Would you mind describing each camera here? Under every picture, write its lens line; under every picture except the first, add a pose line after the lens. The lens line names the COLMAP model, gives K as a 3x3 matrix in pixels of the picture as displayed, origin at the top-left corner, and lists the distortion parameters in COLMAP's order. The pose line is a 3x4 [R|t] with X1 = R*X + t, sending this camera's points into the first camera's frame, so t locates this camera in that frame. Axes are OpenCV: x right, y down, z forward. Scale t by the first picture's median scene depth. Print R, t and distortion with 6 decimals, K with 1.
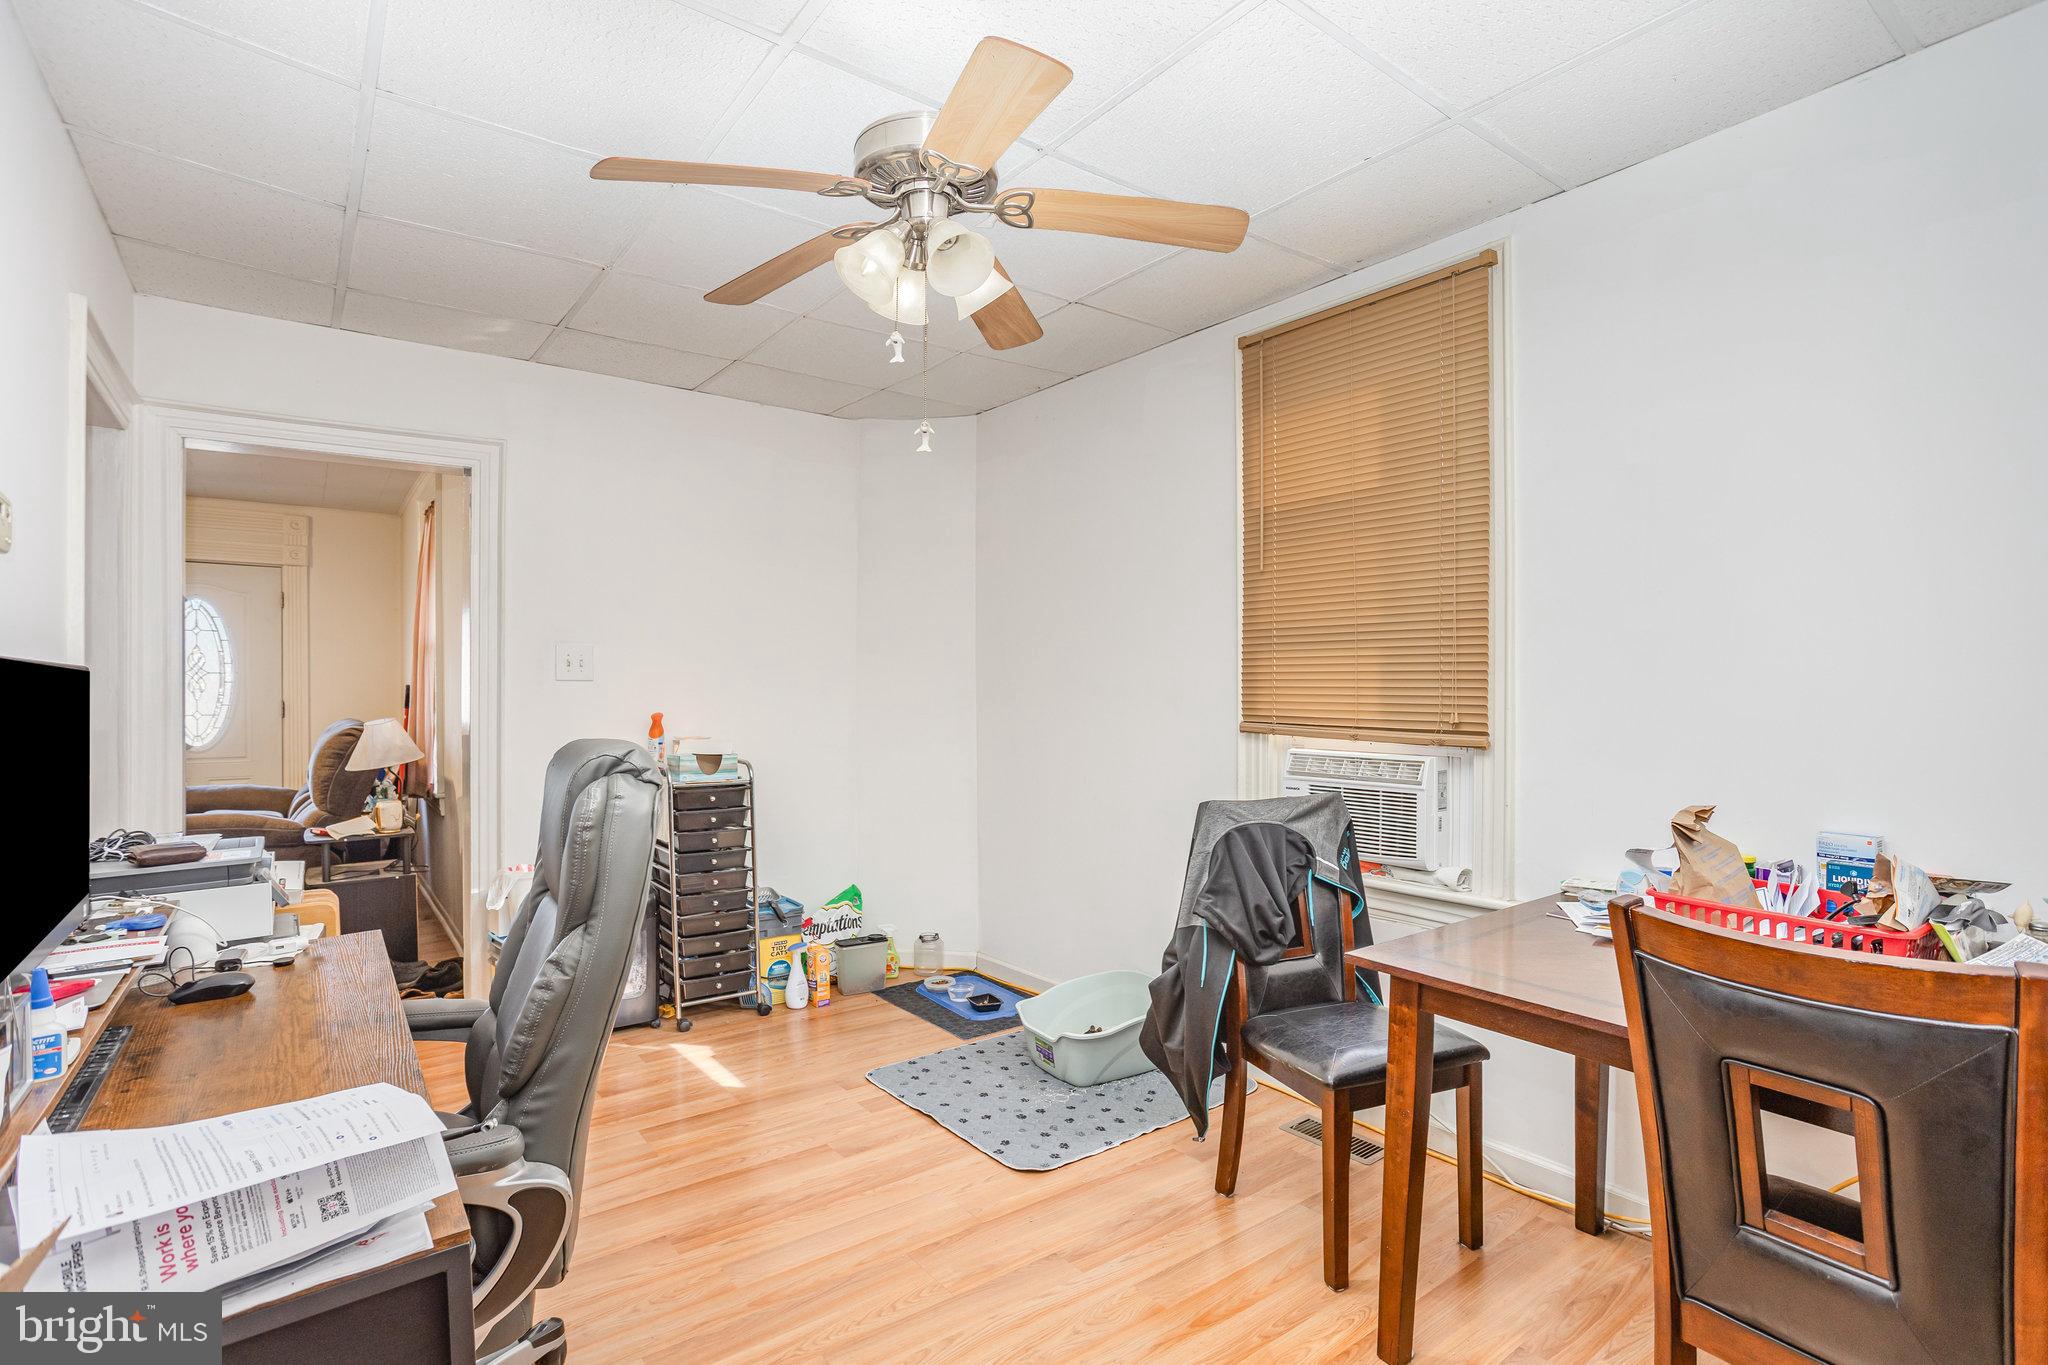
lens RADIAL K [[988.6, 0, 1015.0], [0, 988.6, 686.7], [0, 0, 1]] dist [-0.037676, 0.002306]
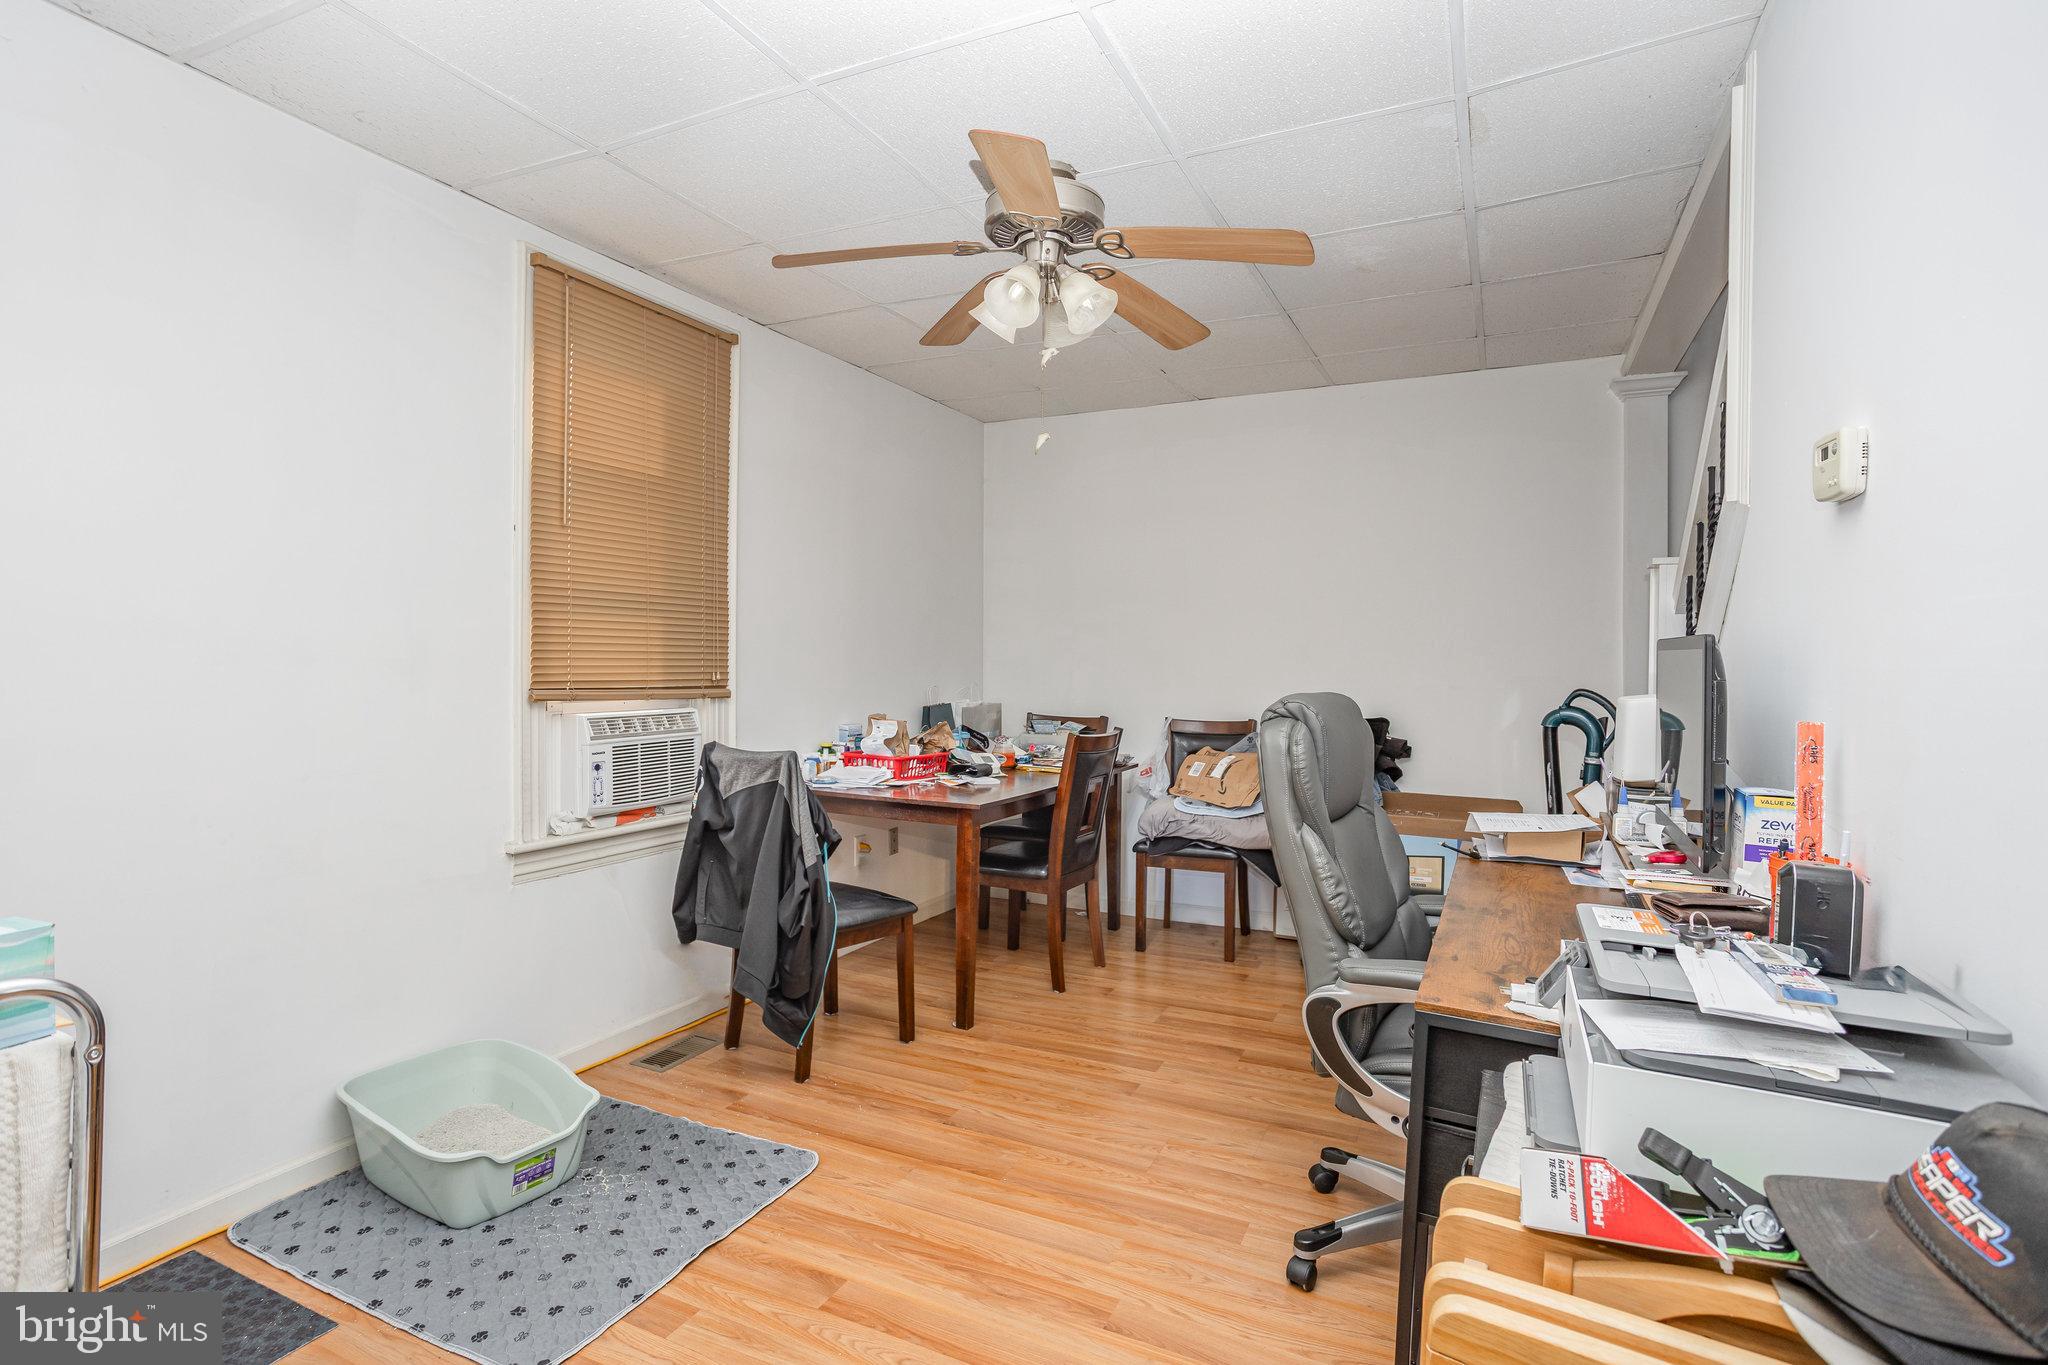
lens RADIAL K [[988.6, 0, 1019.3], [0, 988.6, 668.9], [0, 0, 1]] dist [-0.037676, 0.002306]
pose [[-0.452709, -0.011047, 0.891590, -0.754517], [0.002391, 0.999905, 0.013603, 0.005578], [-0.891655, 0.008290, -0.452639, 1.030013]]
